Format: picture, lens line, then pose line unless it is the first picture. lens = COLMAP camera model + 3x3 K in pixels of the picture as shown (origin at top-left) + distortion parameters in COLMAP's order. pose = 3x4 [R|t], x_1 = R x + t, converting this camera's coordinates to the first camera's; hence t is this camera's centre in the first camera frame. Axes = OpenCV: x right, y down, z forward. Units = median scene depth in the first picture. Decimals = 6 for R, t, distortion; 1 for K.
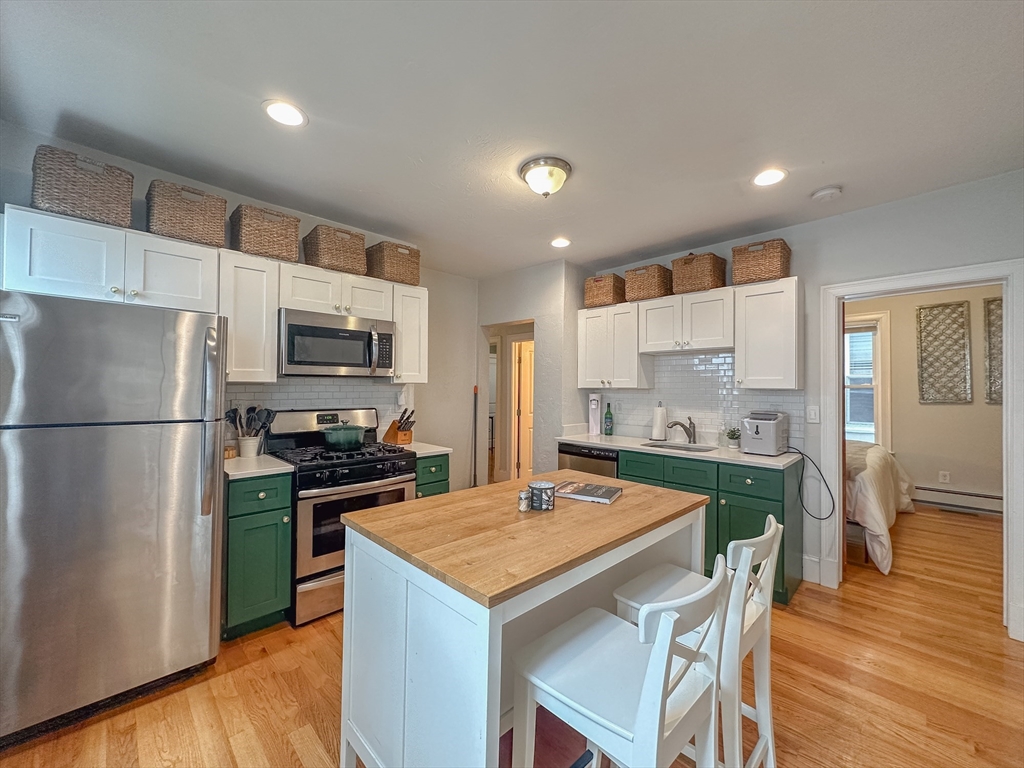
lens RADIAL K [[407.2, 0, 517.0], [0, 407.2, 382.0], [0, 0, 1]] dist [-0.002371, 0.000195]
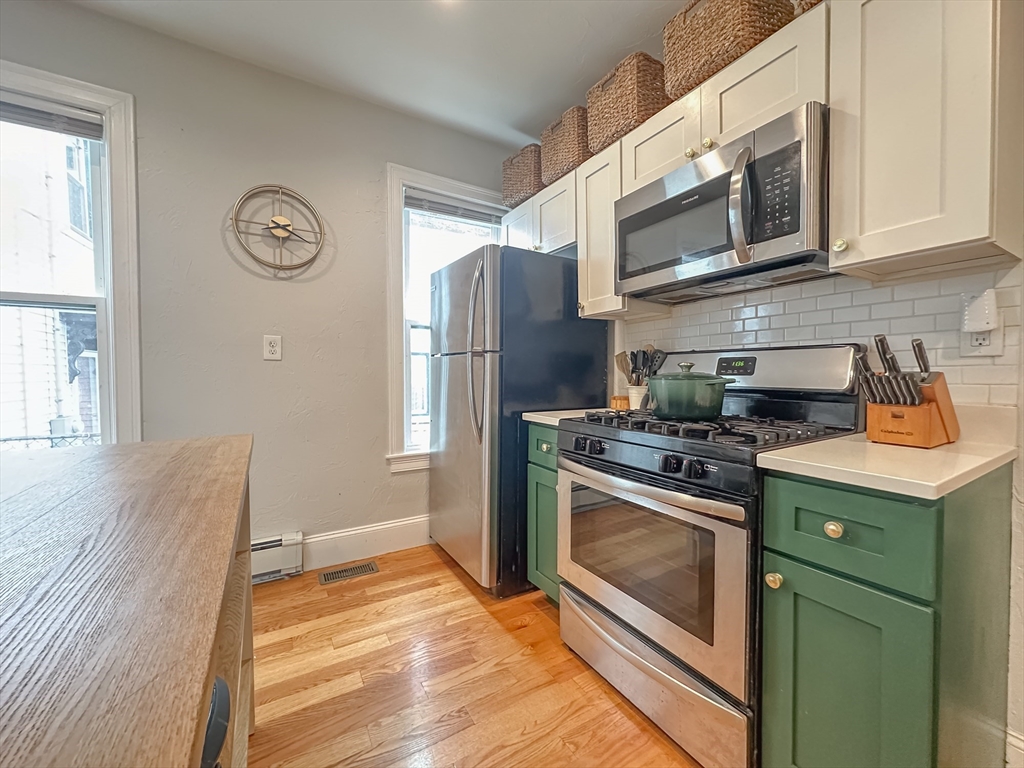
lens RADIAL K [[407.2, 0, 511.0], [0, 407.2, 380.5], [0, 0, 1]] dist [-0.002371, 0.000195]
pose [[-0.245150, 0.012524, -0.969404, 0.142482], [0.015165, 0.999844, 0.009082, 0.105995], [0.969367, -0.012474, -0.245302, 0.893505]]
